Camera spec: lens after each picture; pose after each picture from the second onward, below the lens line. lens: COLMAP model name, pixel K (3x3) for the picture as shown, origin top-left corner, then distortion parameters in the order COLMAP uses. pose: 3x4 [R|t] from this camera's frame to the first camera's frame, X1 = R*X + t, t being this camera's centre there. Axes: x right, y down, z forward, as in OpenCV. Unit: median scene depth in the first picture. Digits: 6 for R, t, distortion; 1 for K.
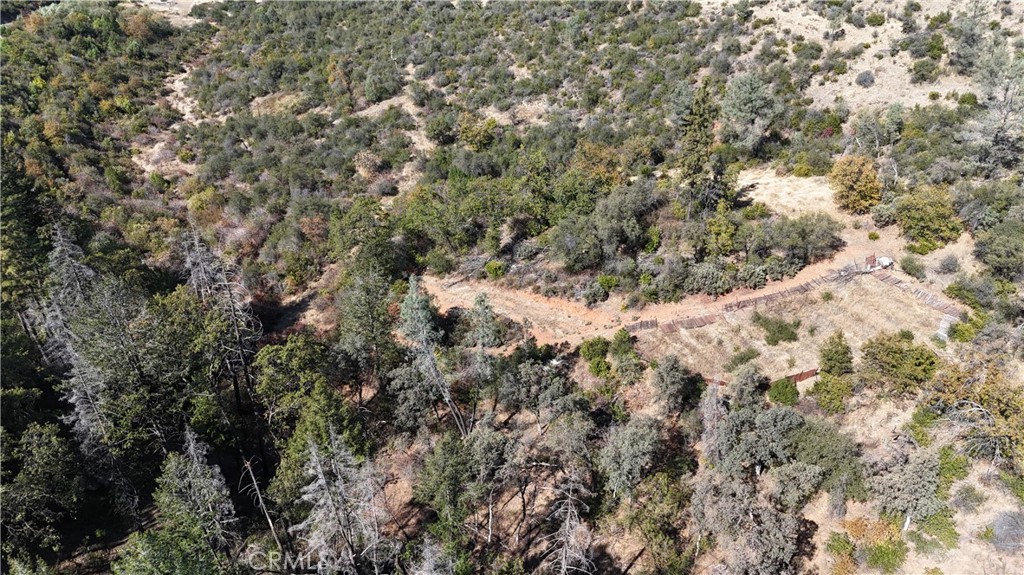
lens RADIAL K [[758.8, 0, 512.0], [0, 758.8, 286.4], [0, 0, 1]] dist [0.058561, 0.001173]
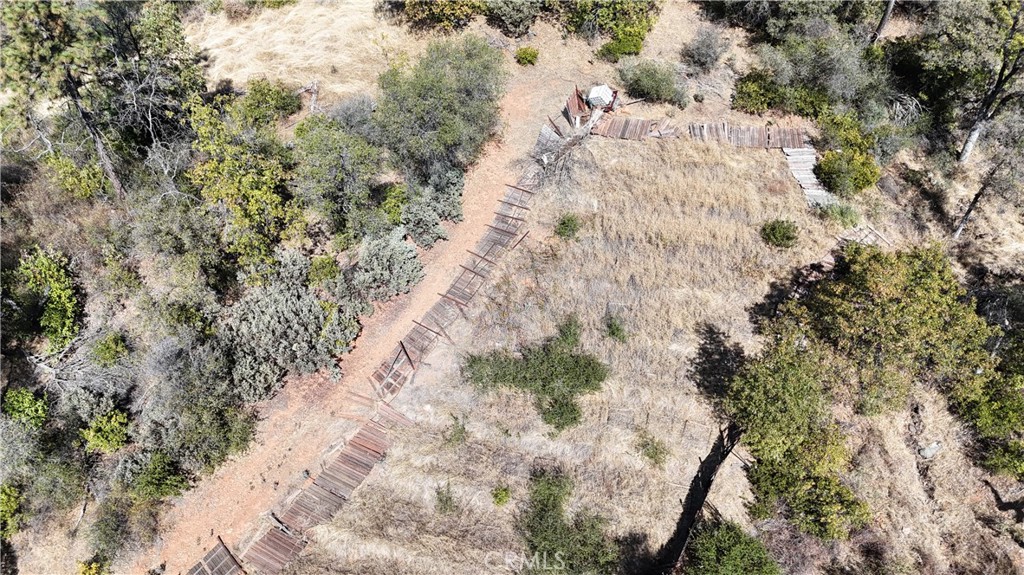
lens RADIAL K [[758.8, 0, 511.2], [0, 758.8, 287.5], [0, 0, 1]] dist [0.058561, 0.001173]
pose [[0.663225, -0.506150, 0.551312, 0.149683], [0.423746, 0.861144, 0.280837, -0.082635], [-0.616905, 0.047358, 0.785612, 0.687065]]
